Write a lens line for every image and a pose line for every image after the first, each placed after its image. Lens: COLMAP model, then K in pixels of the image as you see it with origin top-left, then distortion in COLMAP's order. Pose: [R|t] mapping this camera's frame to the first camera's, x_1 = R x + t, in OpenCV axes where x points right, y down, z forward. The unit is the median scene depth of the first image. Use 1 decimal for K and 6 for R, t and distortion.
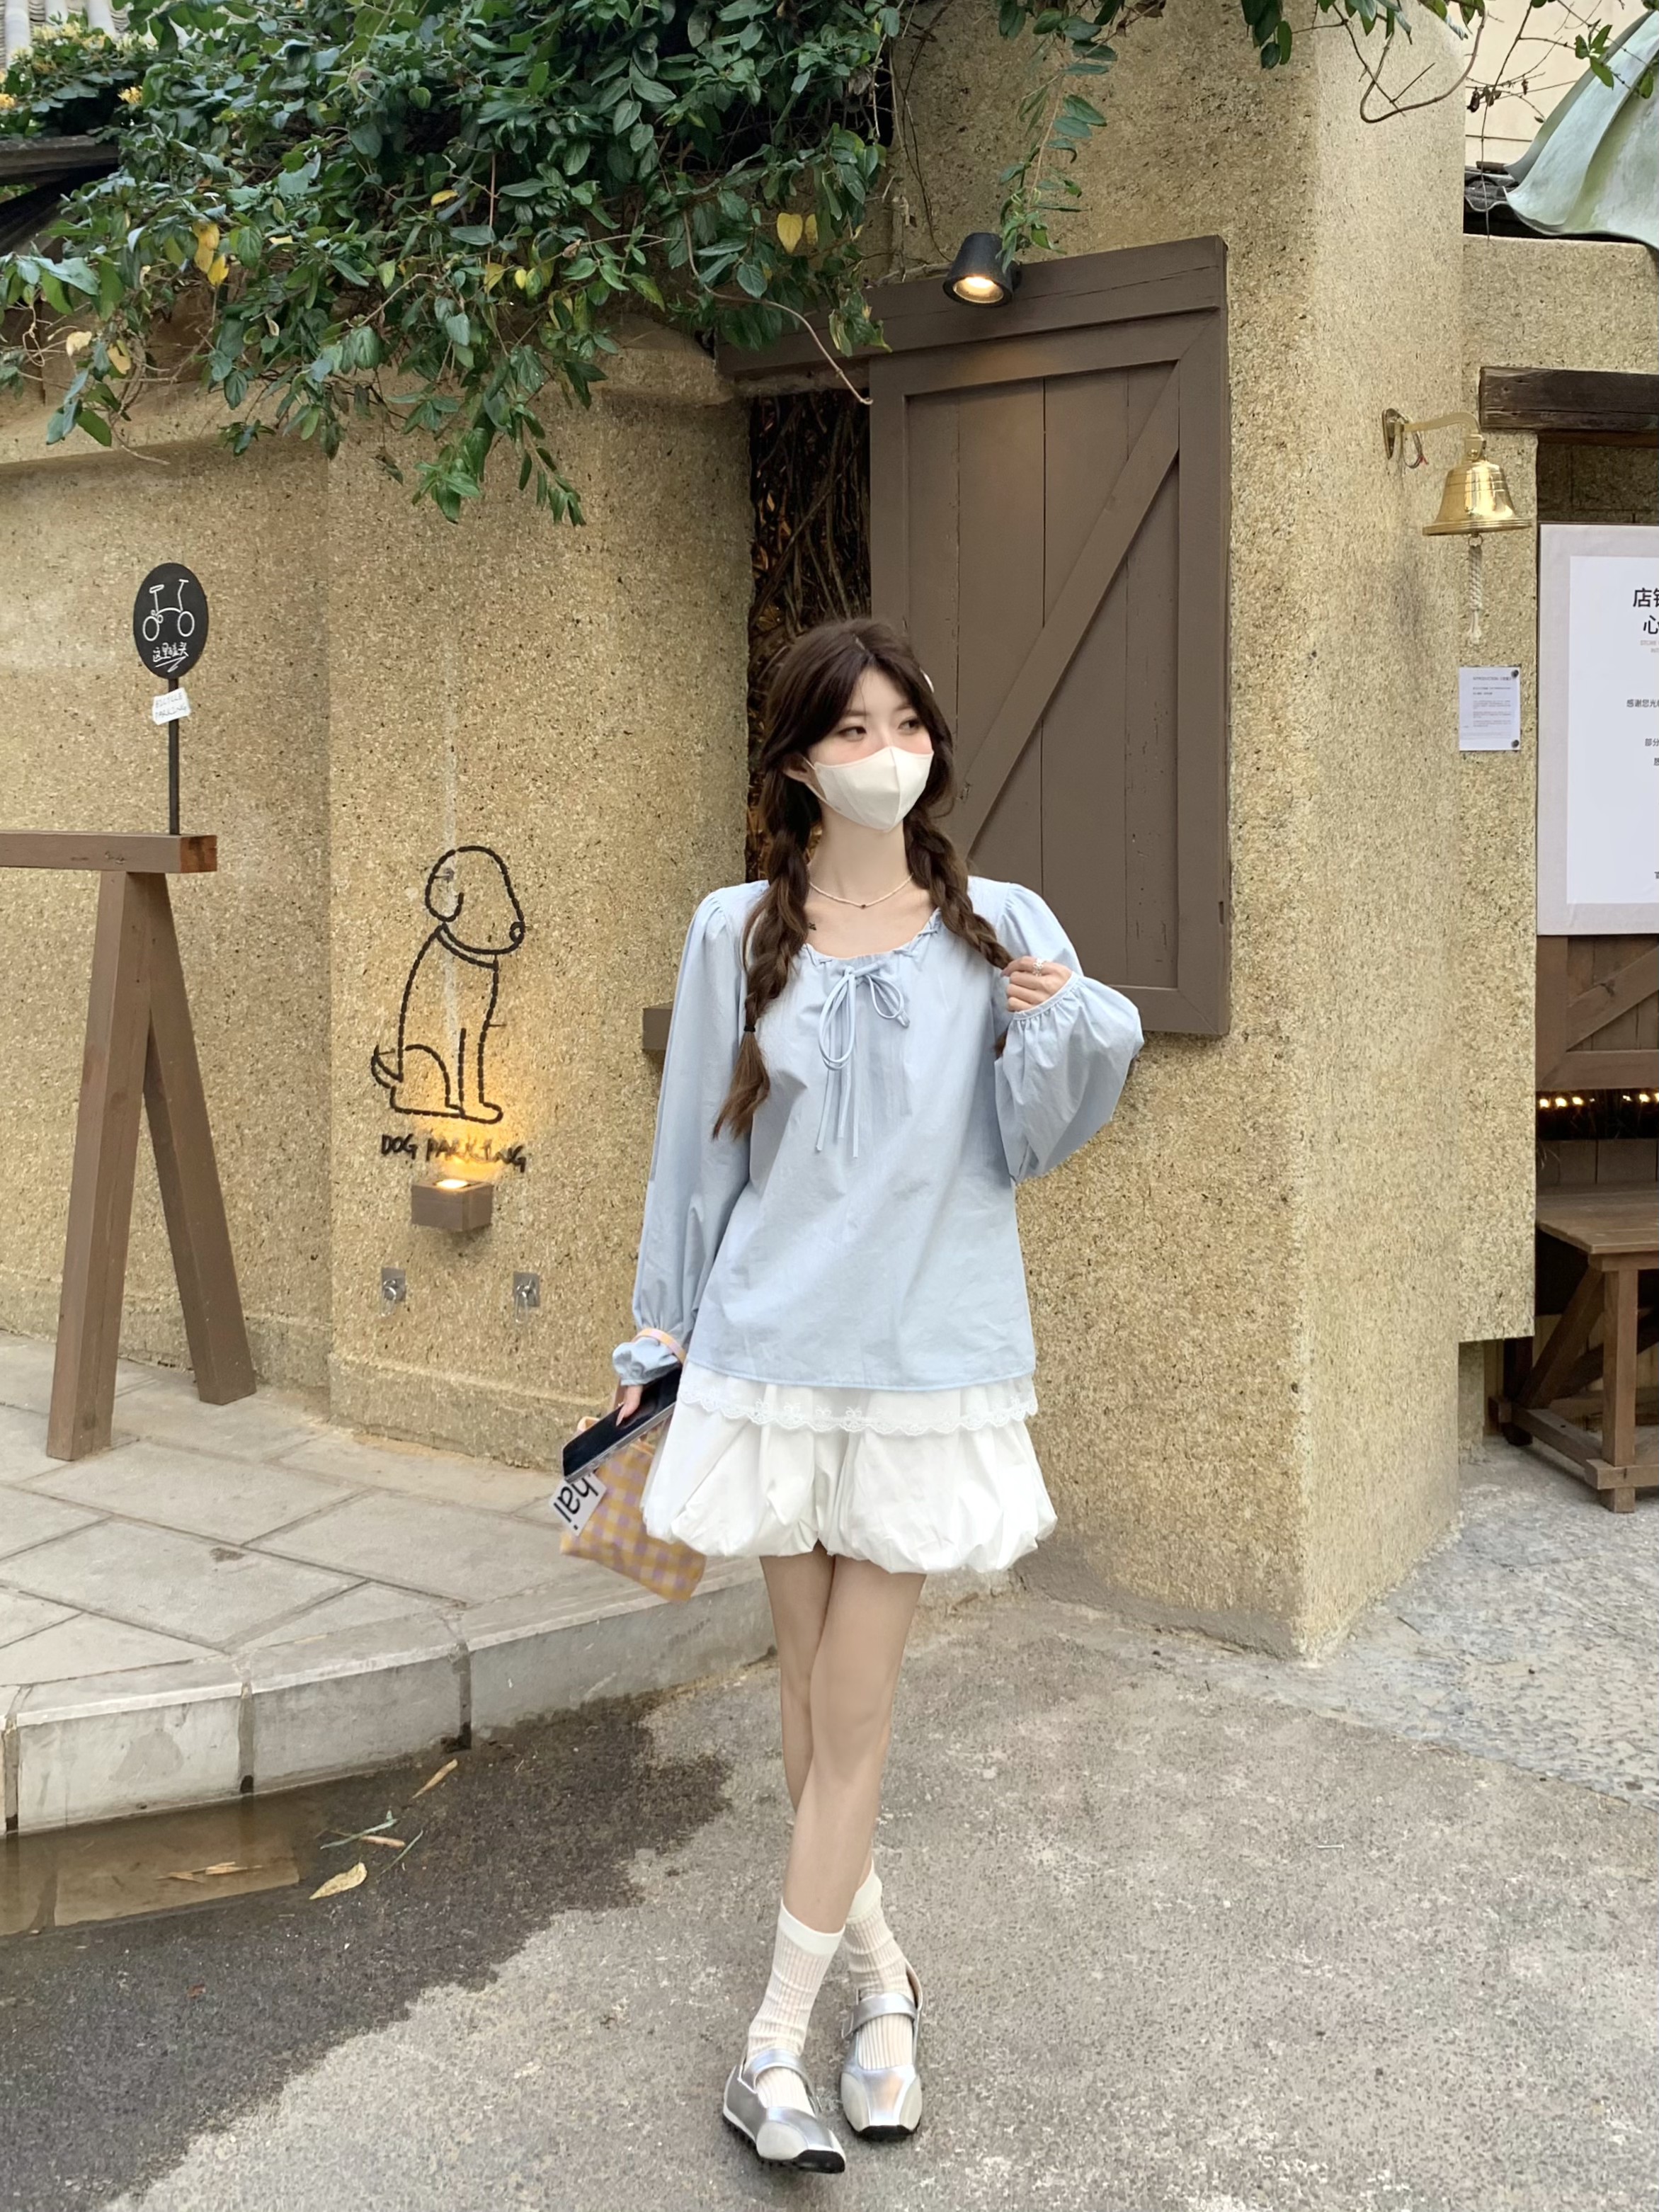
lens RADIAL K [[2096.6, 0, 944.7], [0, 2096.6, 1012.0], [0, 0, 1]] dist [0.101061, -0.011591]
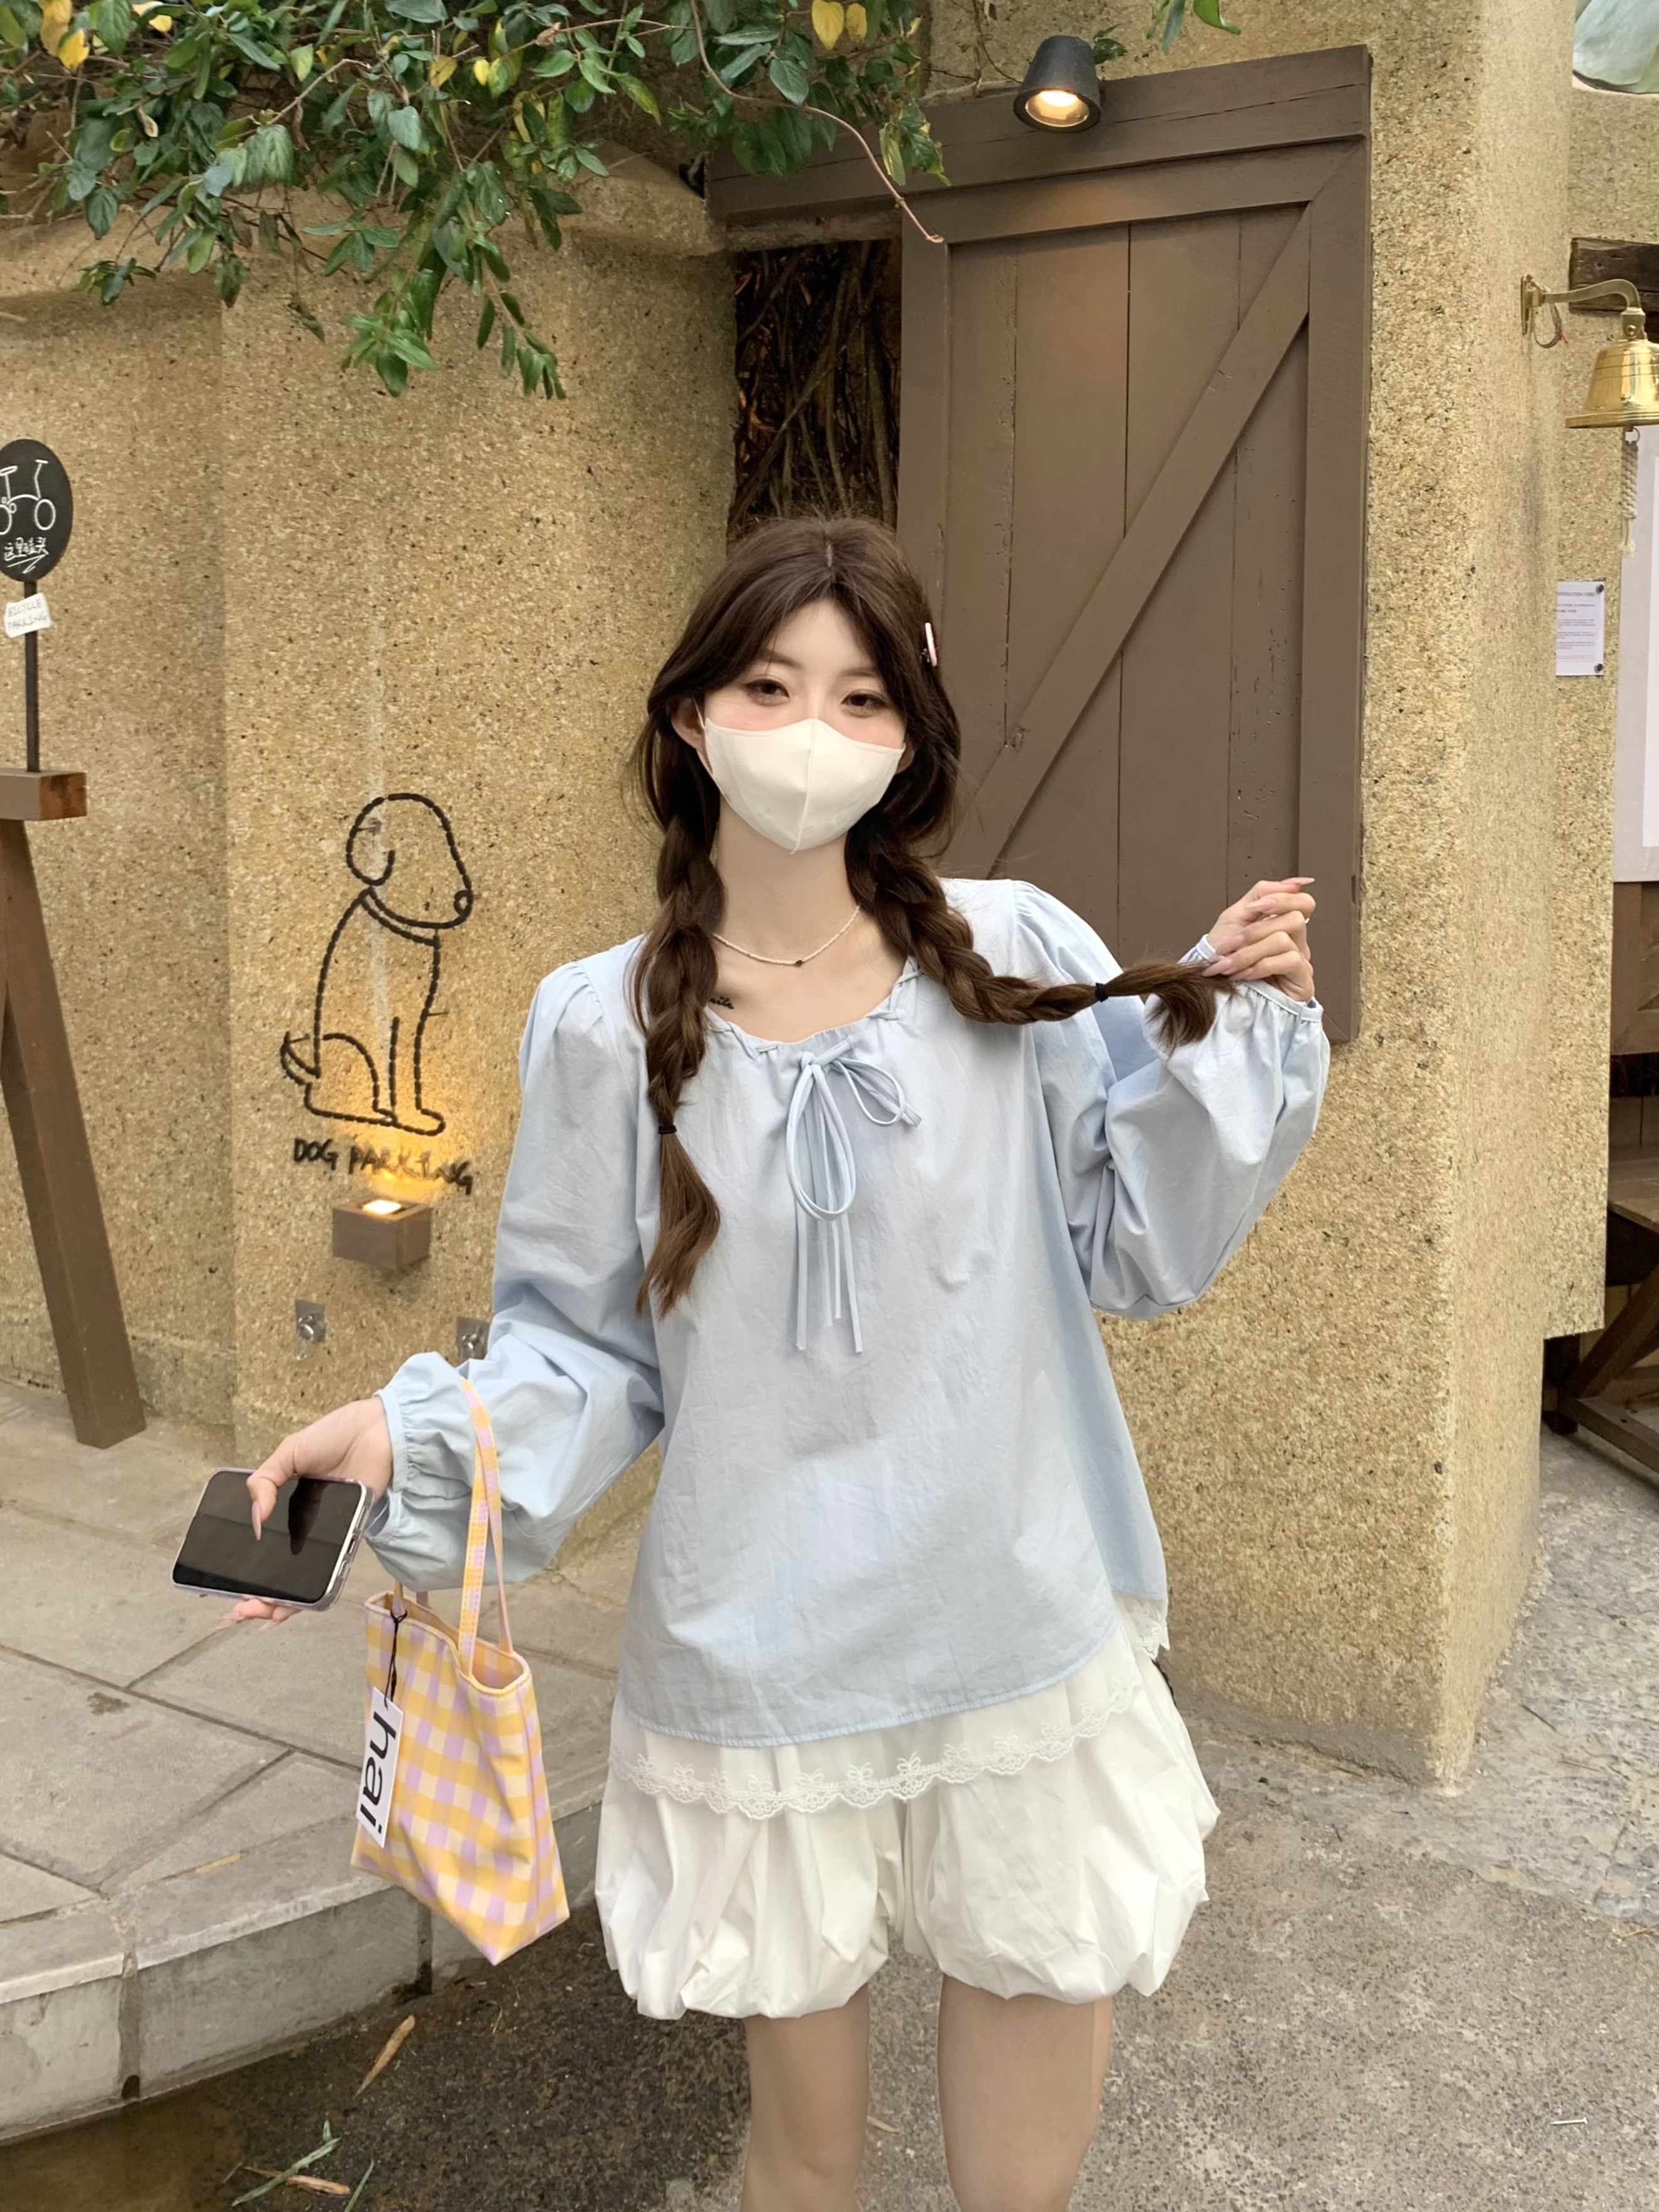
lens RADIAL K [[2009.3, 0, 967.6], [0, 2009.3, 943.1], [0, 0, 1]] dist [-0.022791, 0.126814]
pose [[0.997231, -0.002886, 0.074313, -0.072598], [0.000734, 0.999580, 0.028972, -0.047605], [-0.074366, -0.028838, 0.996814, 0.234967]]
